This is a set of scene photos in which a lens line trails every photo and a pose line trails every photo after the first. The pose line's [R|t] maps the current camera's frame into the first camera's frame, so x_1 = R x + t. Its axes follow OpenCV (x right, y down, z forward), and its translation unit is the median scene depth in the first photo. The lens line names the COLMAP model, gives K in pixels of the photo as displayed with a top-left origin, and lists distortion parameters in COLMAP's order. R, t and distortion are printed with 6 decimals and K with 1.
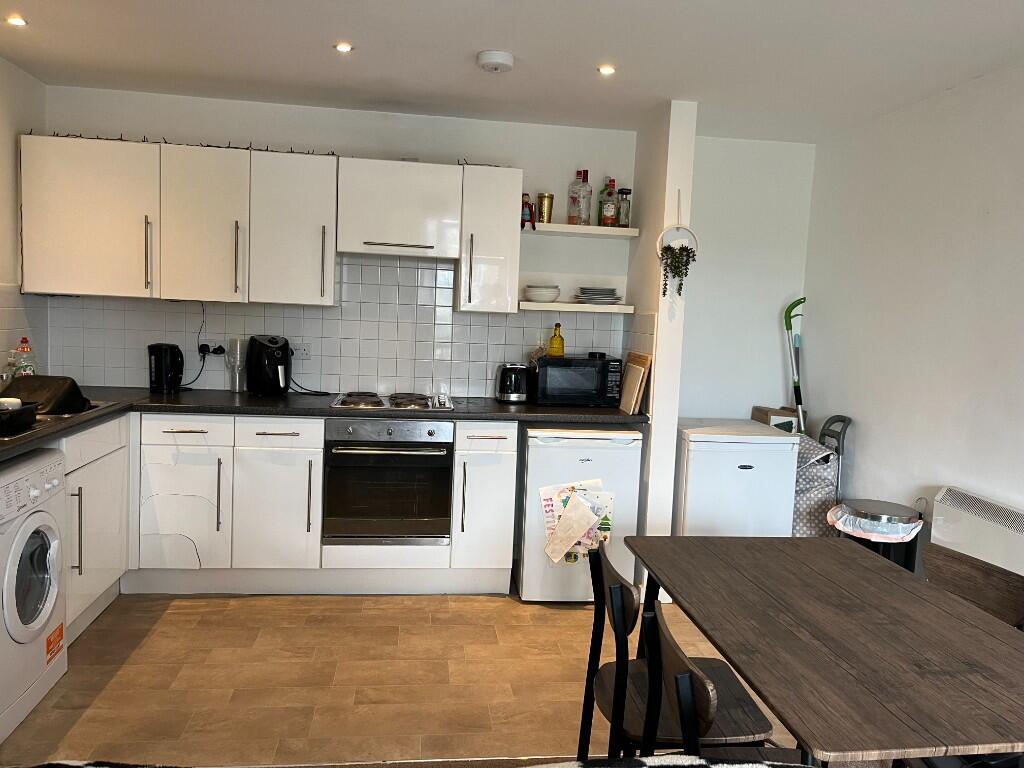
lens RADIAL K [[775.1, 0, 512.2], [0, 775.1, 377.4], [0, 0, 1]] dist [0.060951, -0.077131]
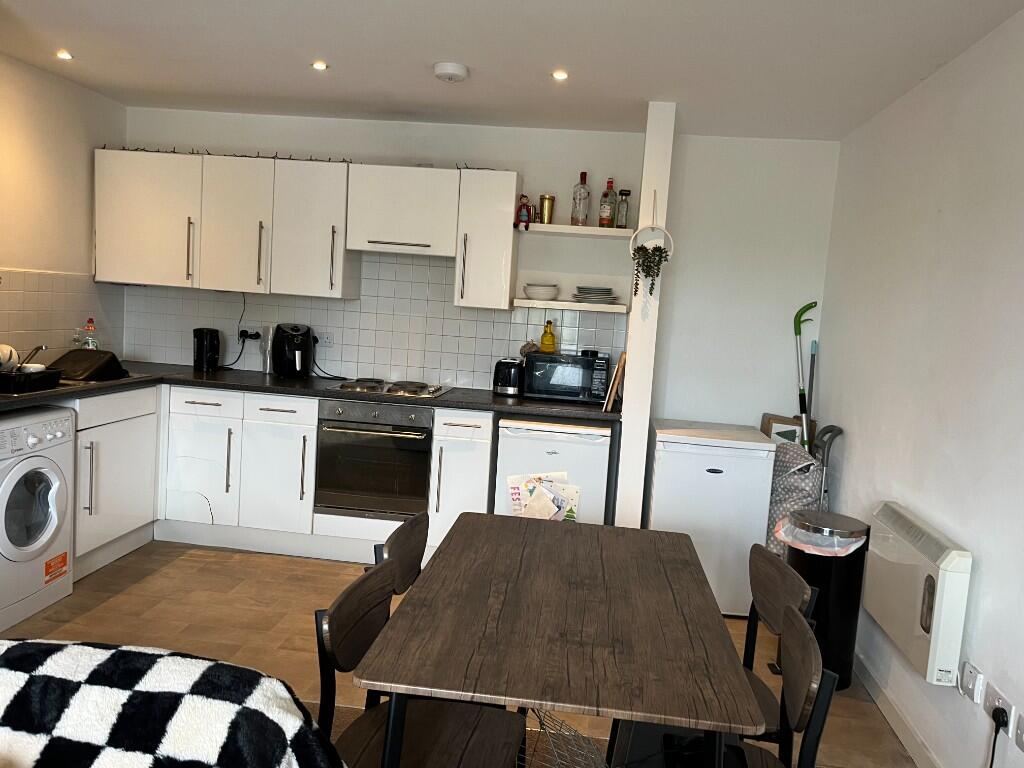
lens RADIAL K [[775.1, 0, 514.2], [0, 775.1, 376.1], [0, 0, 1]] dist [0.060951, -0.077131]
pose [[0.972387, 0.044794, -0.229036, 0.277967], [-0.046921, 0.998891, -0.003844, 0.011277], [0.228610, 0.014484, 0.973410, -0.016427]]
